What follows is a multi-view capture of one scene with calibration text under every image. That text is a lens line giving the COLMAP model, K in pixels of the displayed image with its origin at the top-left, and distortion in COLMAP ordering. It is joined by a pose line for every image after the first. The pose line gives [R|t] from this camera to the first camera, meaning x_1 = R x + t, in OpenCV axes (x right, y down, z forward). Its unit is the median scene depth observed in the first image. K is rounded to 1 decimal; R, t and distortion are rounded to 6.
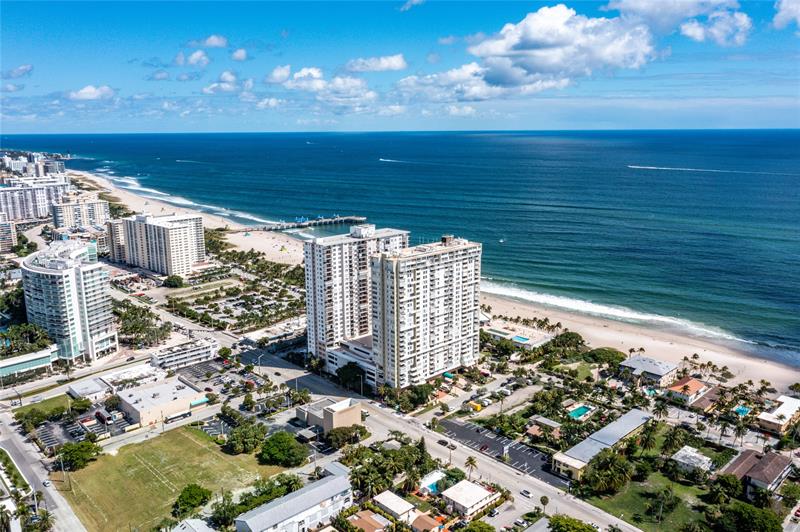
lens RADIAL K [[631.5, 0, 400.0], [0, 631.5, 266.0], [0, 0, 1]] dist [-0.004330, -0.000484]
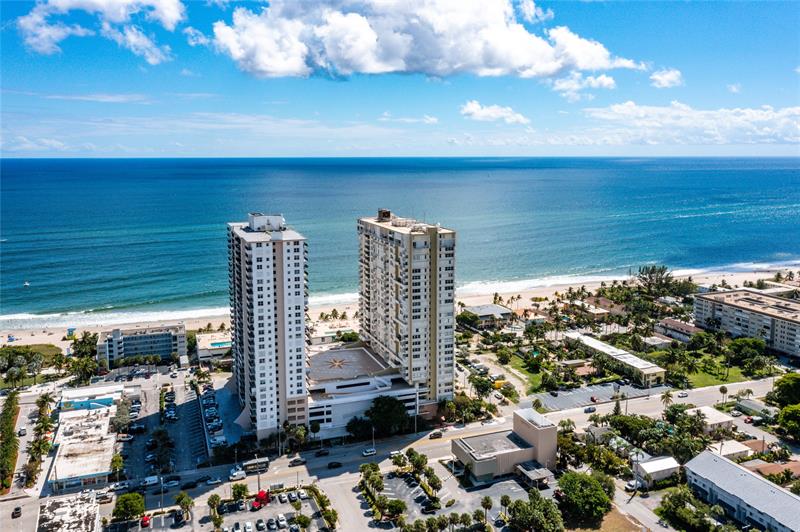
lens RADIAL K [[631.5, 0, 400.0], [0, 631.5, 266.0], [0, 0, 1]] dist [-0.004330, -0.000484]
pose [[0.378370, -0.147762, 0.913785, -0.678709], [0.190075, 0.978543, 0.079529, -0.038427], [-0.905929, 0.143596, 0.398337, 0.693463]]
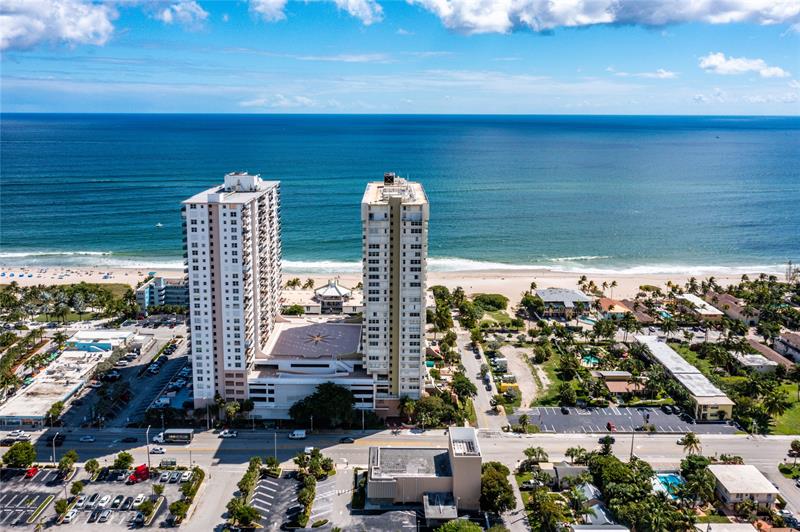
lens RADIAL K [[634.3, 0, 396.7], [0, 634.3, 235.6], [0, 0, 1]] dist [-0.008188, 0.002702]
pose [[0.682189, -0.123680, 0.720639, -0.458931], [0.138764, 0.989578, 0.038476, -0.005027], [-0.717887, 0.073751, 0.692242, 0.517970]]
